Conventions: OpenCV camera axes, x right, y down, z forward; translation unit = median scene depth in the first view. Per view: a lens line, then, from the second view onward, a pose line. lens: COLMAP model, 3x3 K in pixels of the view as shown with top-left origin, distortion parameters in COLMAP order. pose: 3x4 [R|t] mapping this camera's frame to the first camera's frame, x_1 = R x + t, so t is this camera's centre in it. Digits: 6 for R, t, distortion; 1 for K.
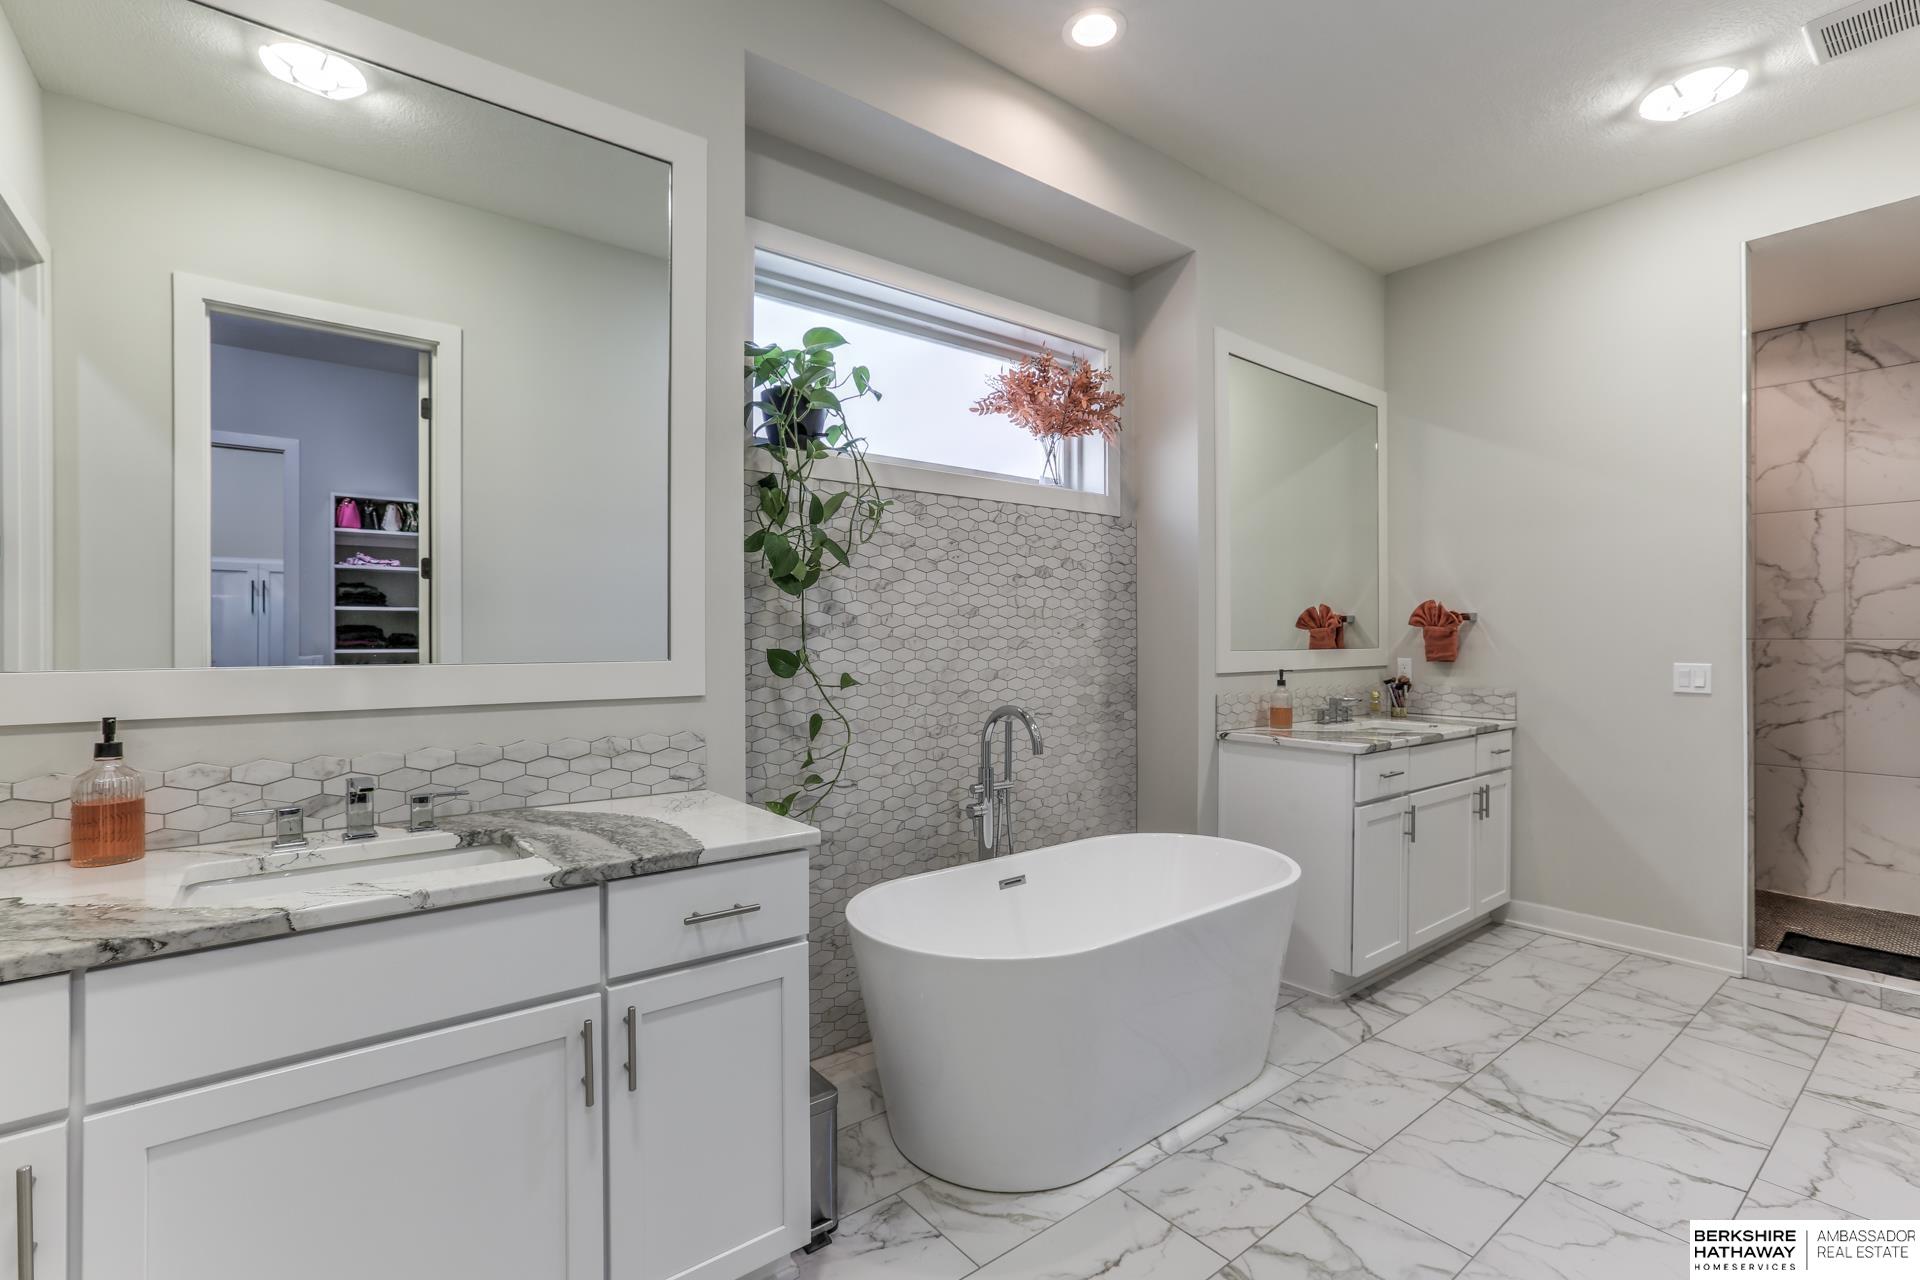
lens RADIAL K [[876.4, 0, 960.7], [0, 876.4, 682.3], [0, 0, 1]] dist [-0.054821, 0.035162]
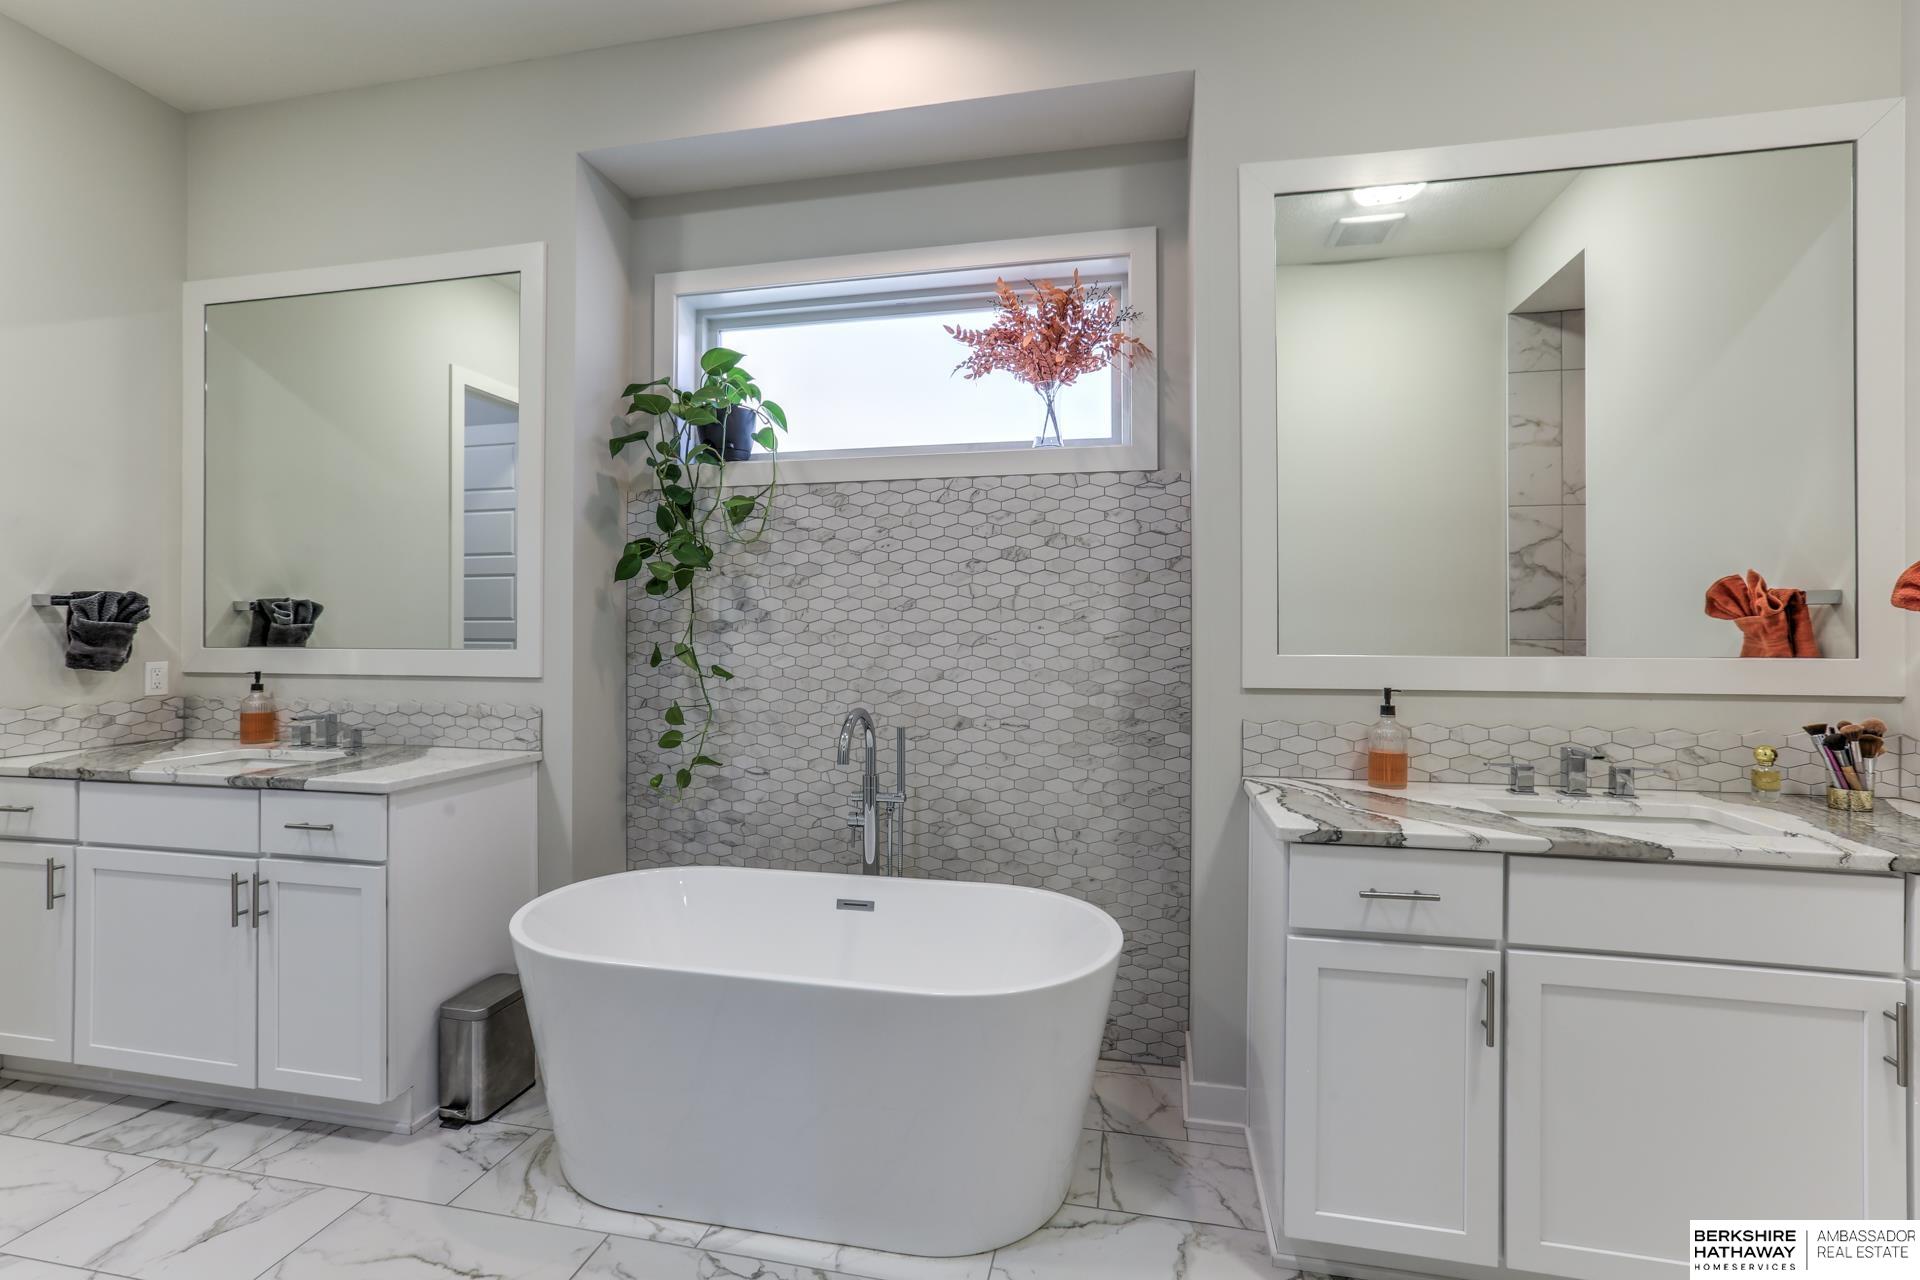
lens RADIAL K [[867.7, 0, 958.7], [0, 867.7, 659.4], [0, 0, 1]] dist [-0.054493, 0.033400]
pose [[0.632809, 0.027794, -0.773809, 0.762633], [-0.040901, 0.999160, 0.002441, -0.028569], [0.773227, 0.030105, 0.633414, 0.484914]]
